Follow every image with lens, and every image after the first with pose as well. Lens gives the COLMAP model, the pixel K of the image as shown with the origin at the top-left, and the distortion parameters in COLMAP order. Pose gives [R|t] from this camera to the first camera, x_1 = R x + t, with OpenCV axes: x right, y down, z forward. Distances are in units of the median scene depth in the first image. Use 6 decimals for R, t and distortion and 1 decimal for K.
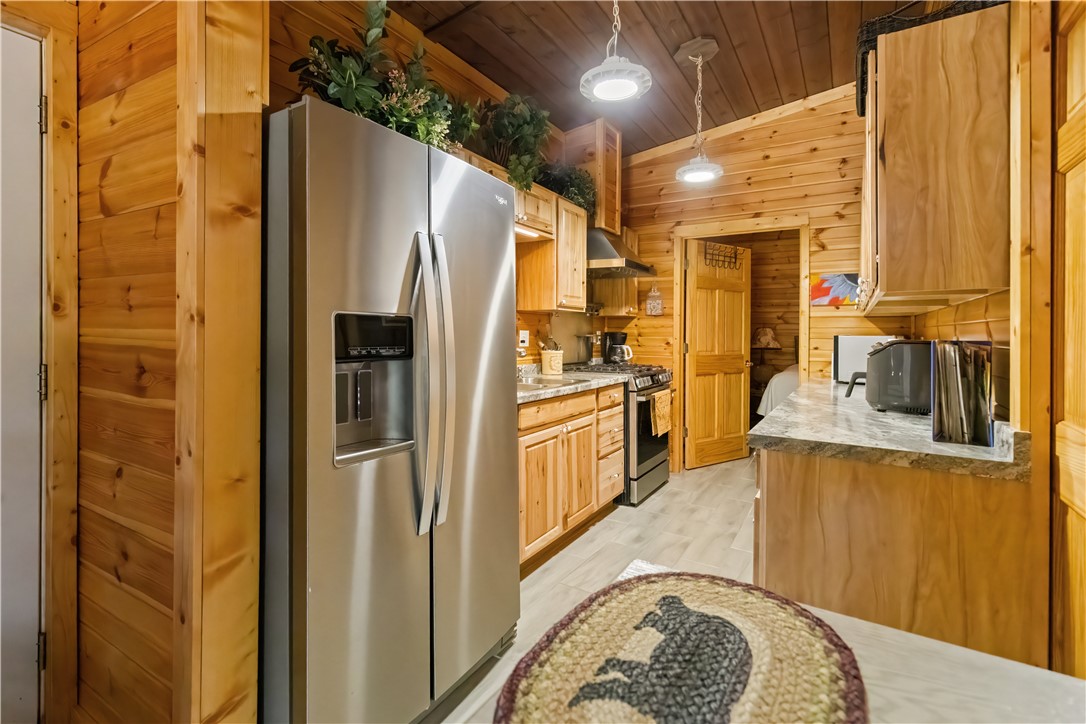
lens RADIAL K [[501.3, 0, 544.9], [0, 501.3, 337.4], [0, 0, 1]] dist [-0.000221, -0.000086]
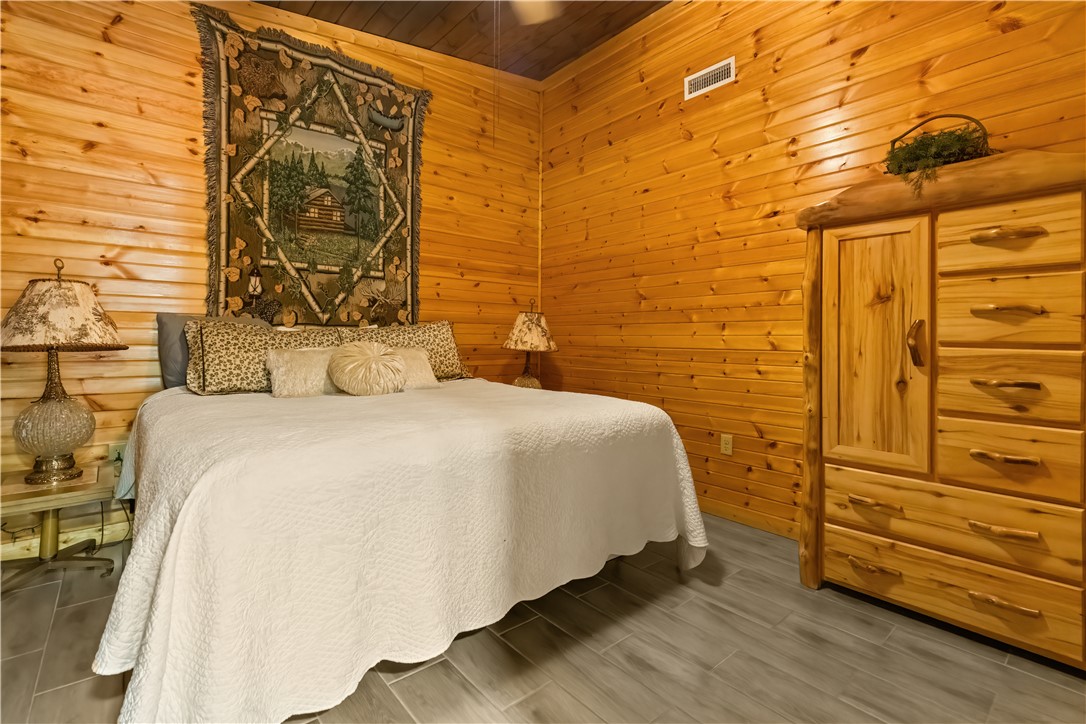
lens RADIAL K [[501.3, 0, 544.9], [0, 501.3, 337.4], [0, 0, 1]] dist [-0.000221, -0.000086]
pose [[0.314298, 0.003409, 0.949318, 0.230156], [-0.003684, 0.999990, -0.002371, 0.014909], [-0.949317, -0.002752, 0.314307, 0.599658]]
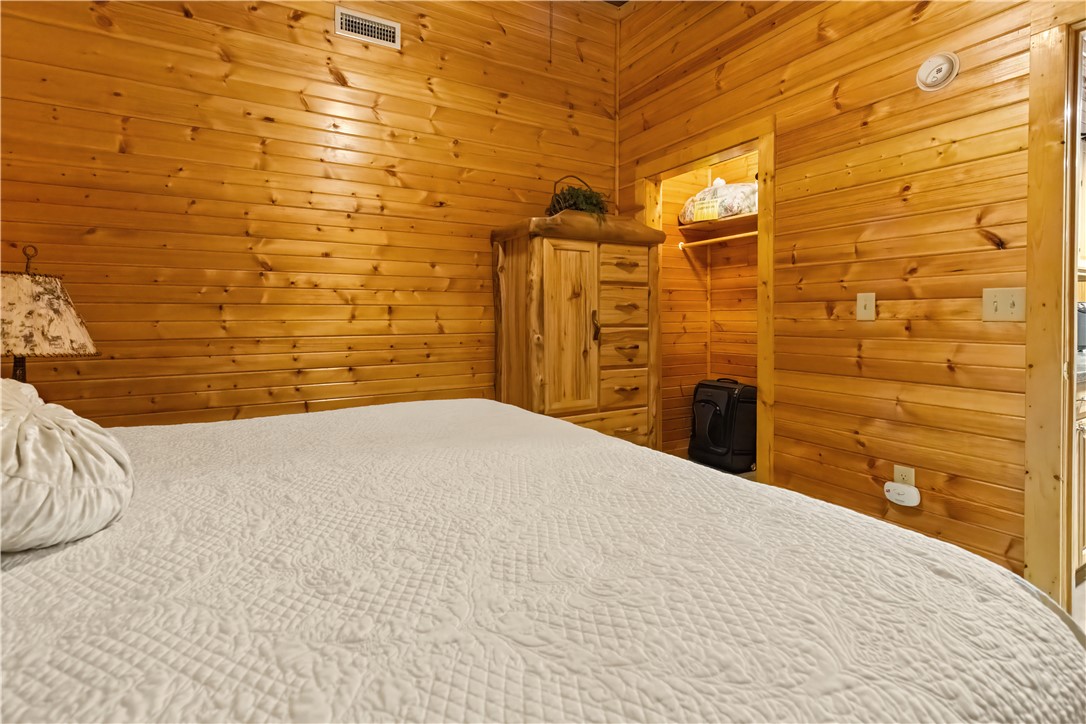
lens RADIAL K [[508.3, 0, 543.3], [0, 508.3, 320.9], [0, 0, 1]] dist [0.000497, 0.000115]
pose [[-0.876205, -0.007767, 0.481876, 0.411446], [0.000112, 0.999867, 0.016321, 0.004479], [-0.481939, 0.014354, -0.876087, 0.936523]]
